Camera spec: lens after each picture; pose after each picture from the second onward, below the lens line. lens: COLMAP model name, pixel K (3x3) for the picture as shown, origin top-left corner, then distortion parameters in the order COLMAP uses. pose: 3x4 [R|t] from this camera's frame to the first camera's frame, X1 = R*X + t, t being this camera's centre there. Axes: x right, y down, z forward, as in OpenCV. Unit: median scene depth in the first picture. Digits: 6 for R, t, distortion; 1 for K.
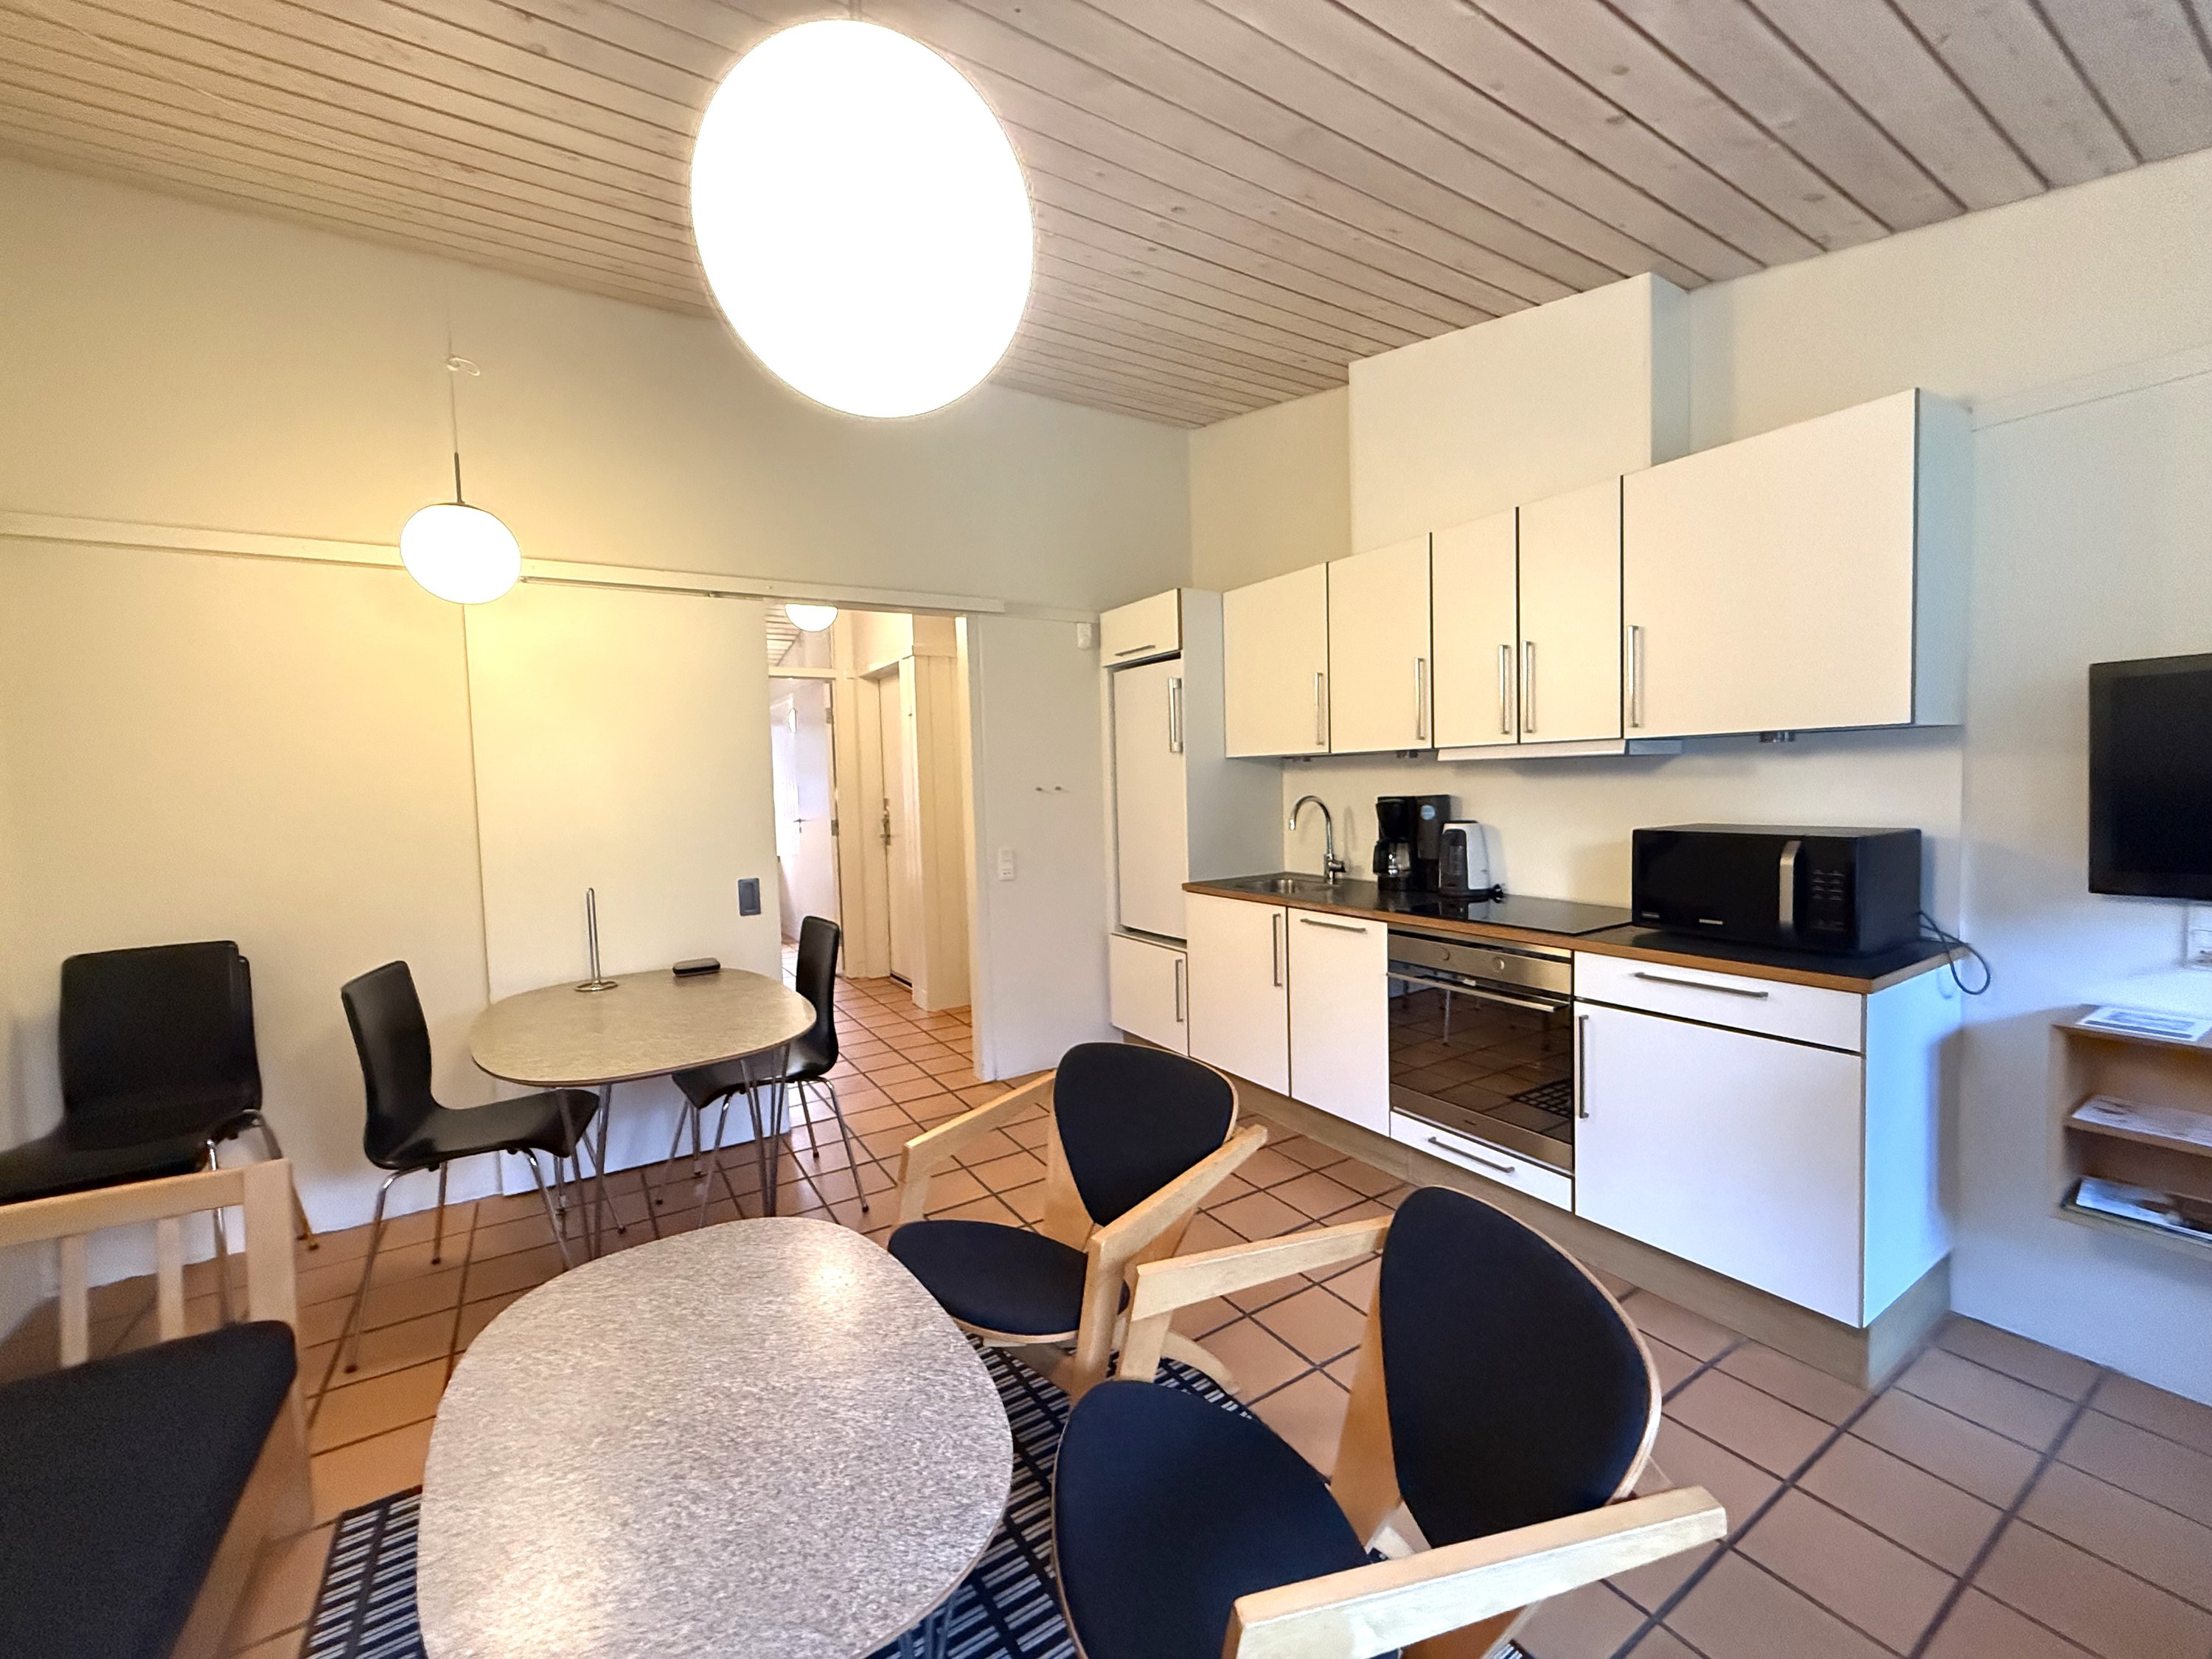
lens RADIAL K [[877.2, 0, 1096.9], [0, 877.2, 822.0], [0, 0, 1]] dist [-0.010178, 0.000041]
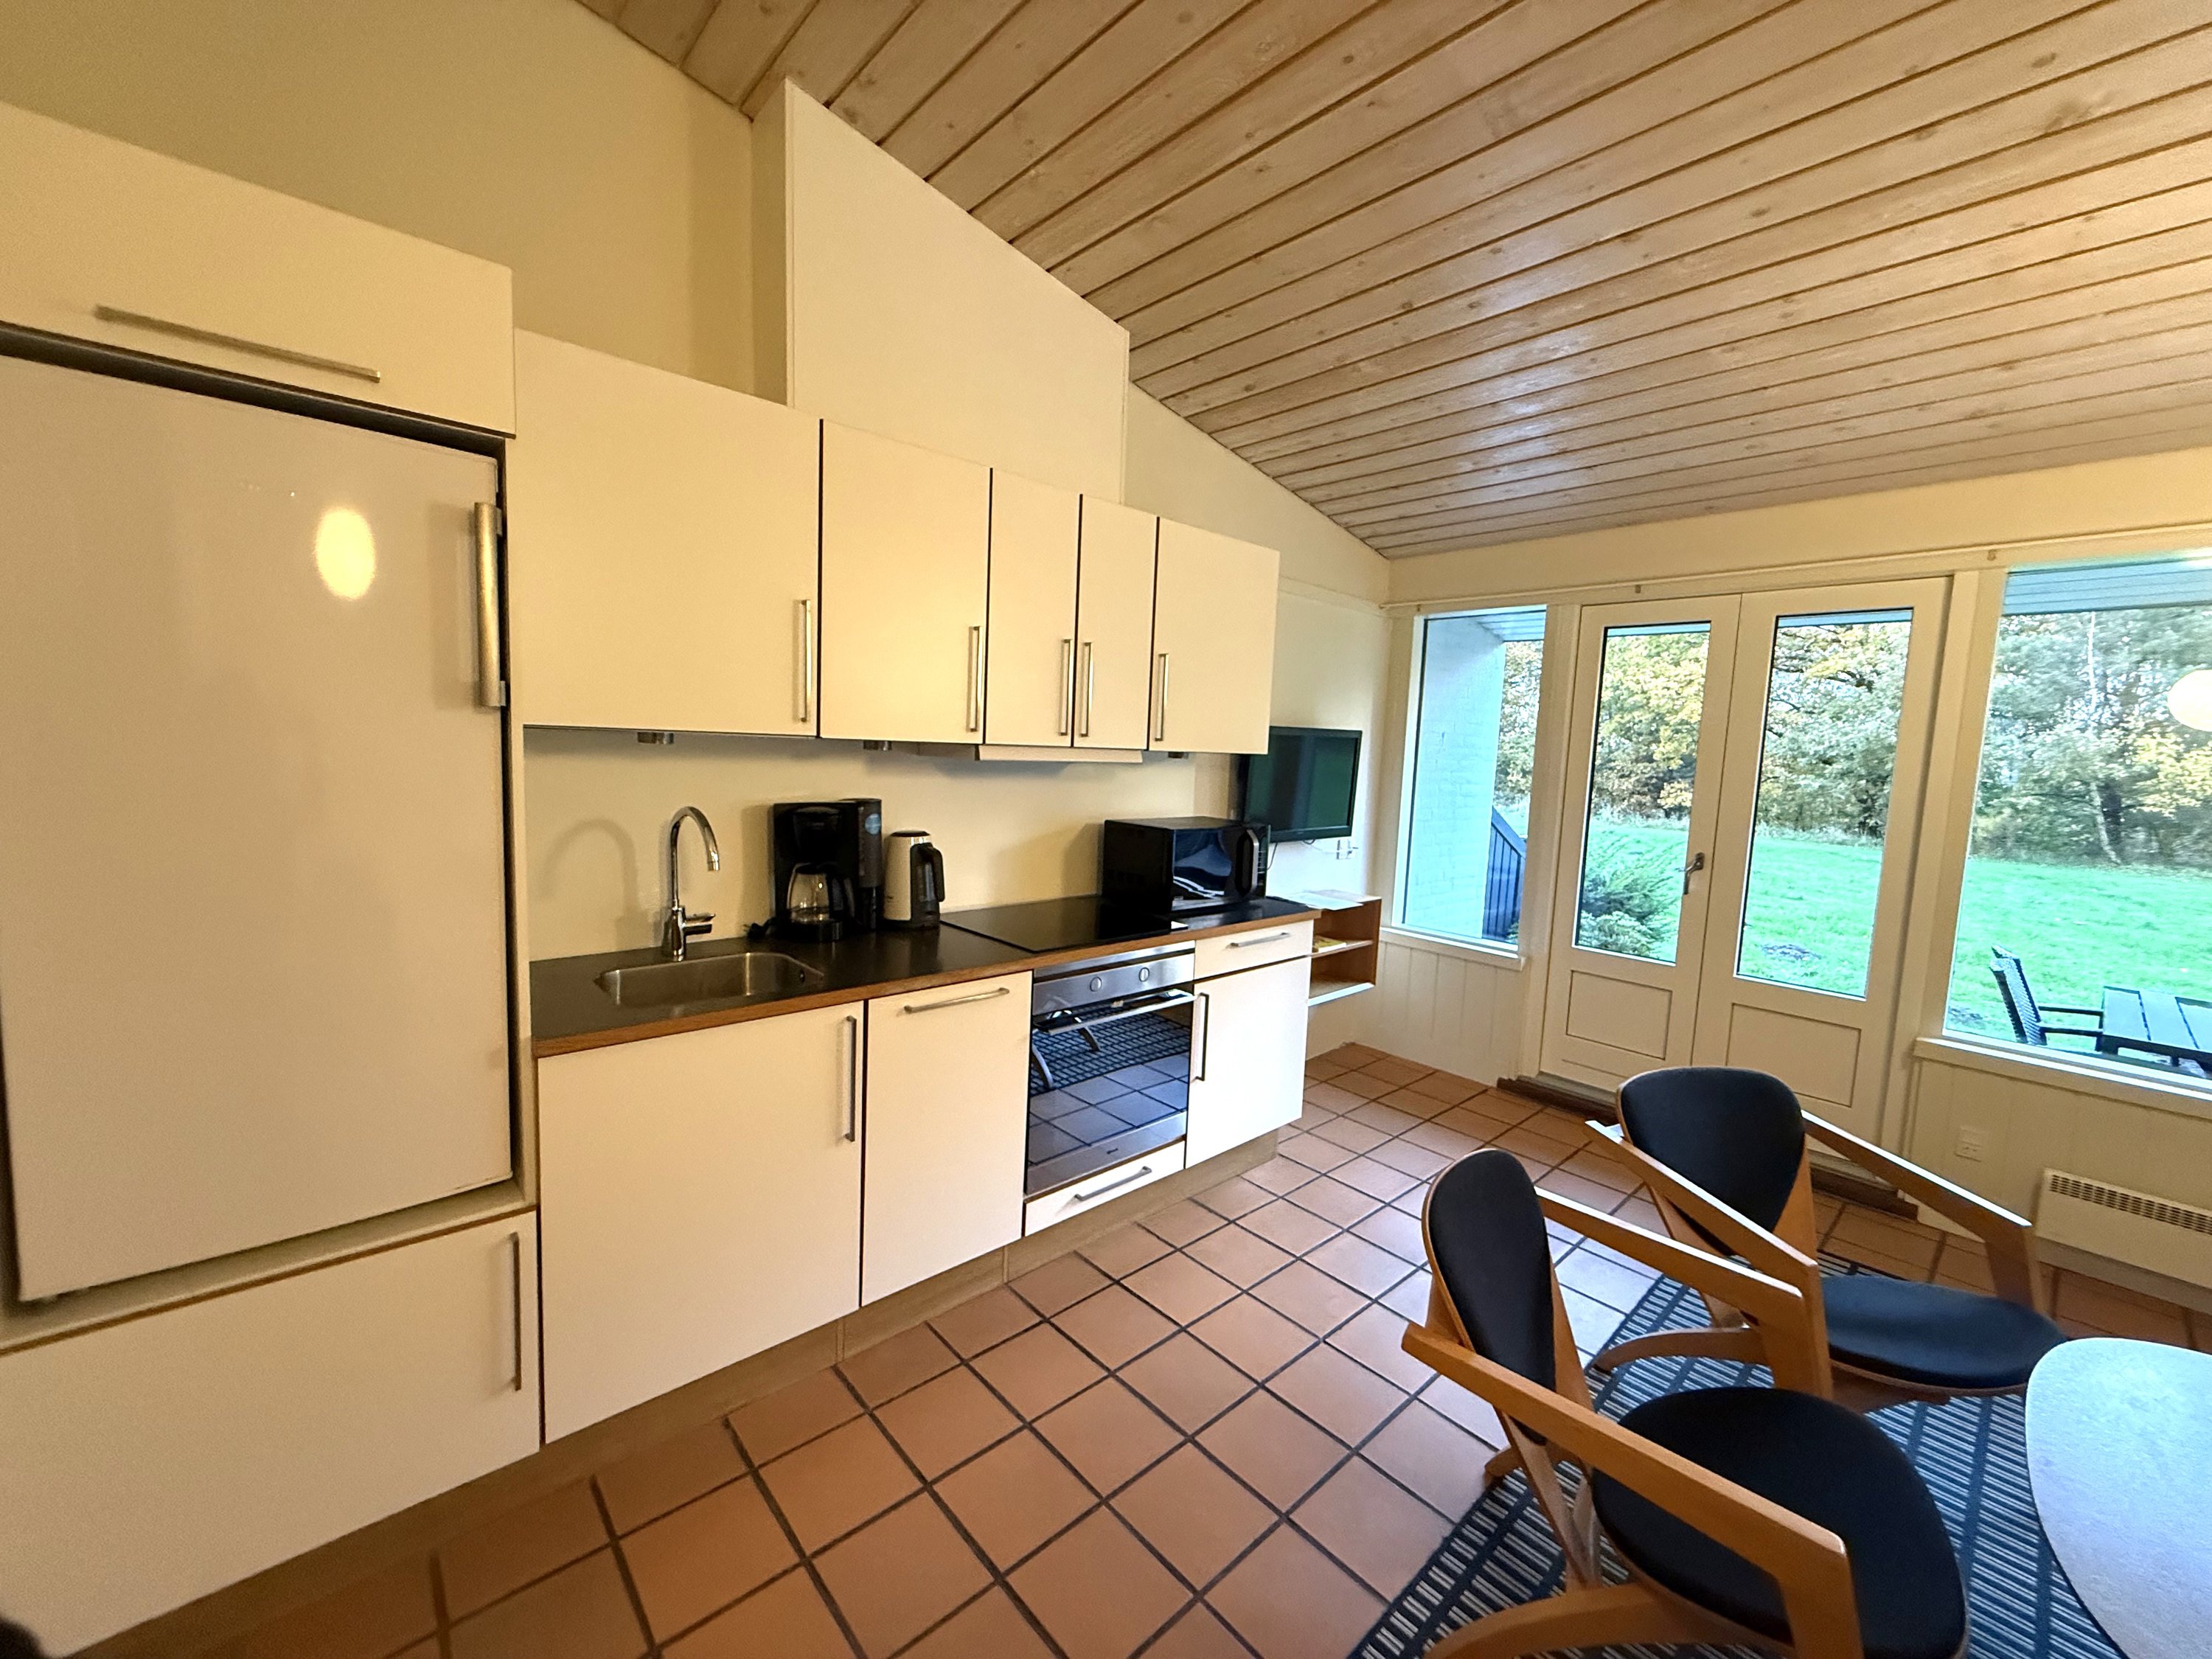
lens RADIAL K [[877.2, 0, 1104.0], [0, 877.2, 833.7], [0, 0, 1]] dist [-0.010178, 0.000041]
pose [[-0.186300, -0.070523, 0.979959, -0.462580], [0.017955, 0.997010, 0.075164, -0.067372], [-0.982329, 0.031598, -0.184477, 1.144360]]
